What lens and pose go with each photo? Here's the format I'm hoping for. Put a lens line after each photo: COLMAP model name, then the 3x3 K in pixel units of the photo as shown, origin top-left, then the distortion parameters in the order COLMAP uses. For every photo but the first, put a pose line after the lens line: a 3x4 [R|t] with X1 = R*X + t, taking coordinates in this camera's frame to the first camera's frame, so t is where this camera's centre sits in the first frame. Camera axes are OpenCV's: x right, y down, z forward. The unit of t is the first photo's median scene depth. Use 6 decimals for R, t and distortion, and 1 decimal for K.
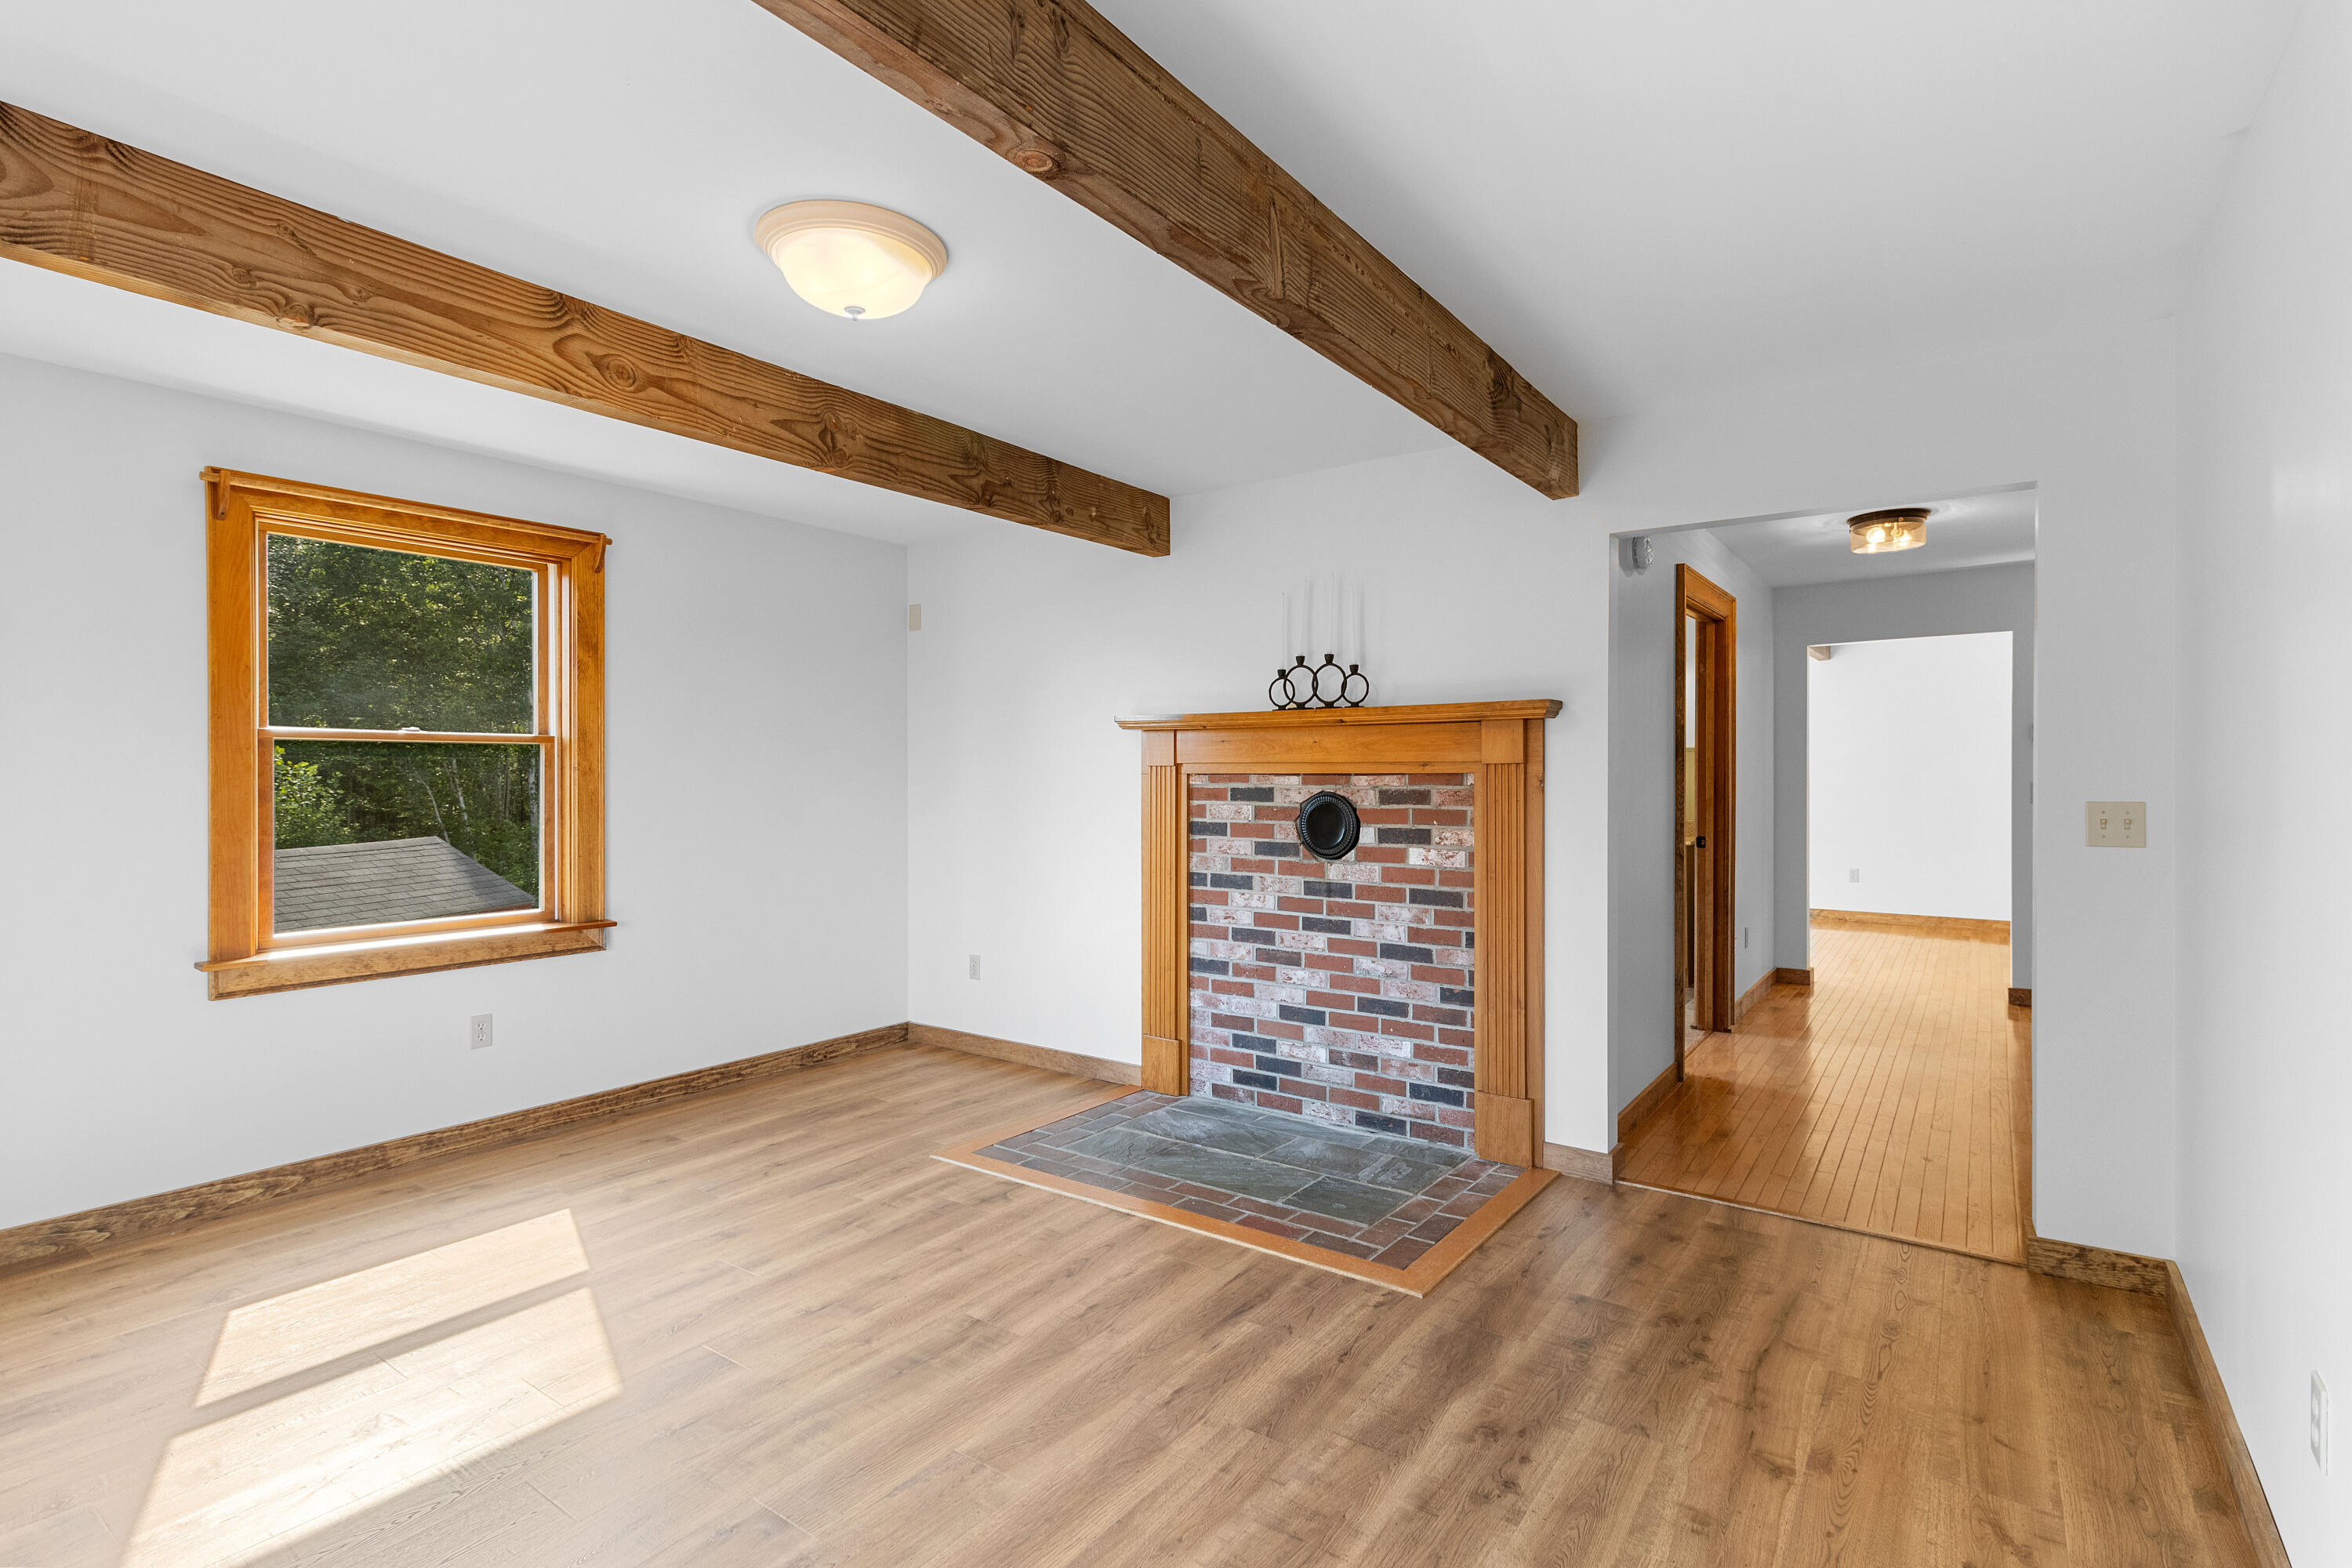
lens RADIAL K [[1125.1, 0, 1176.0], [0, 1125.1, 784.0], [0, 0, 1]] dist [0.002547, 0.000628]
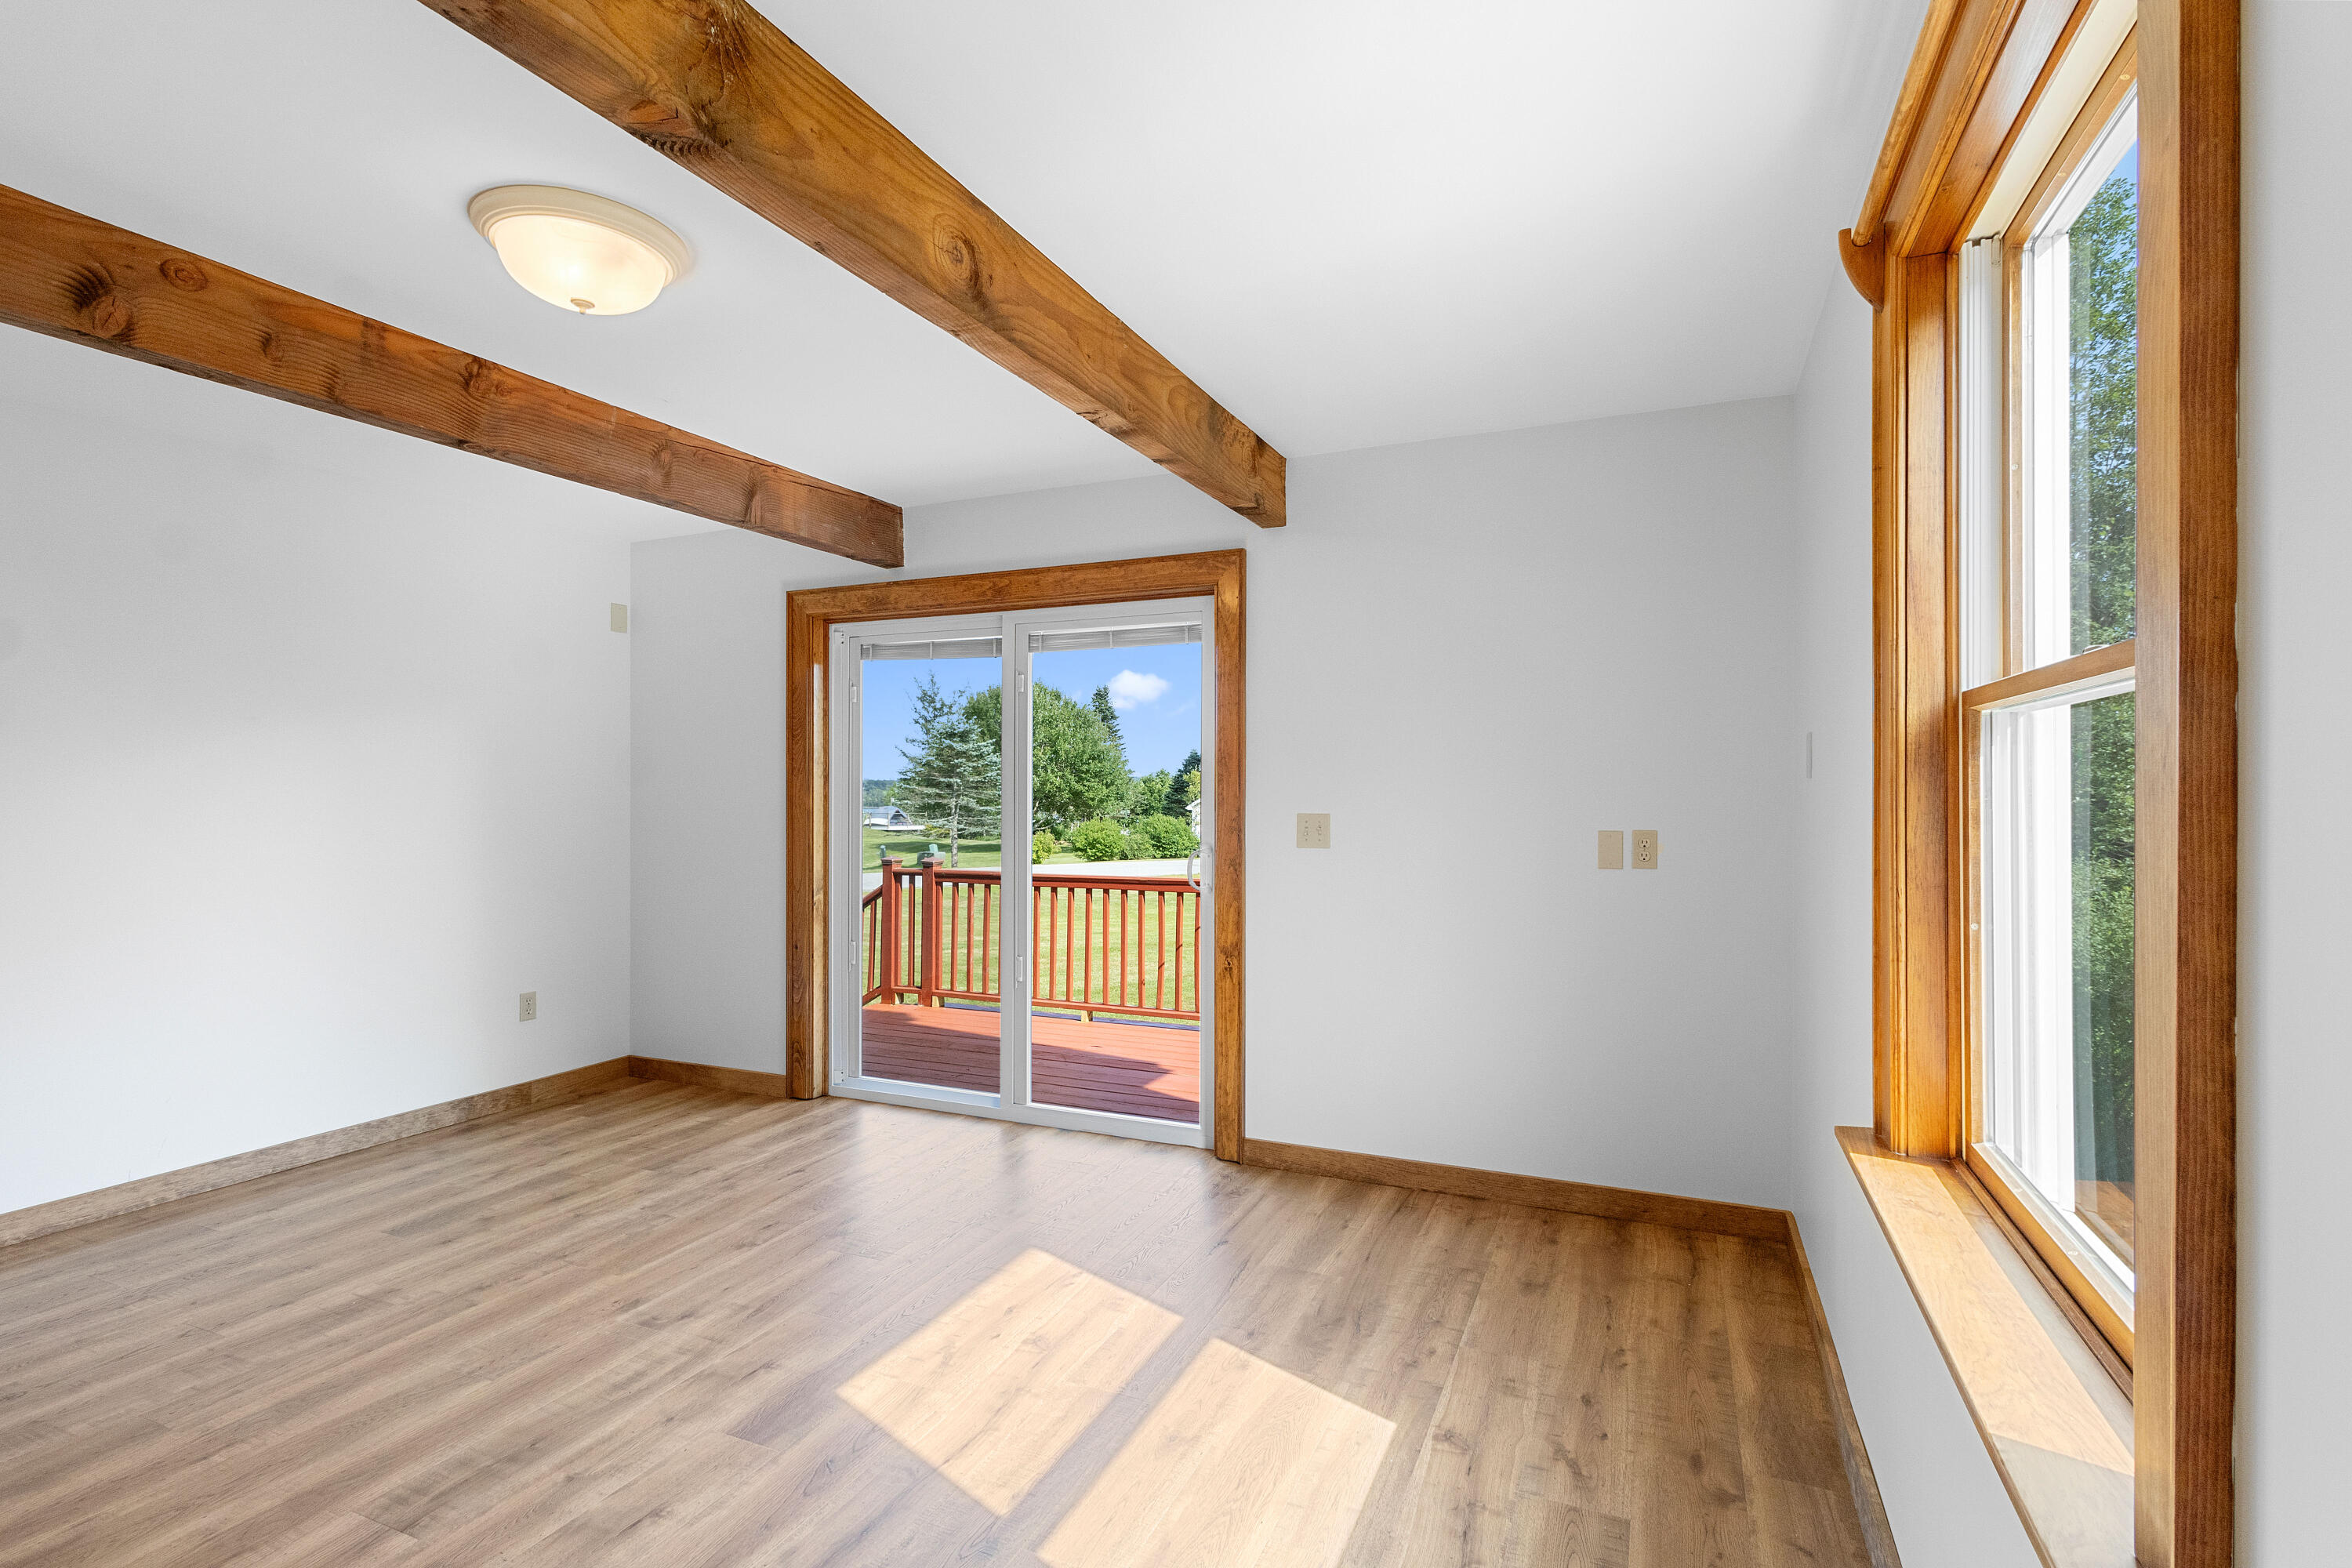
lens RADIAL K [[1115.7, 0, 1178.2], [0, 1115.7, 742.6], [0, 0, 1]] dist [0.002648, 0.001020]
pose [[-0.978264, -0.005137, -0.207300, -0.553380], [-0.001098, 0.999807, -0.019596, -0.025512], [0.207361, -0.018943, -0.978081, 1.962658]]
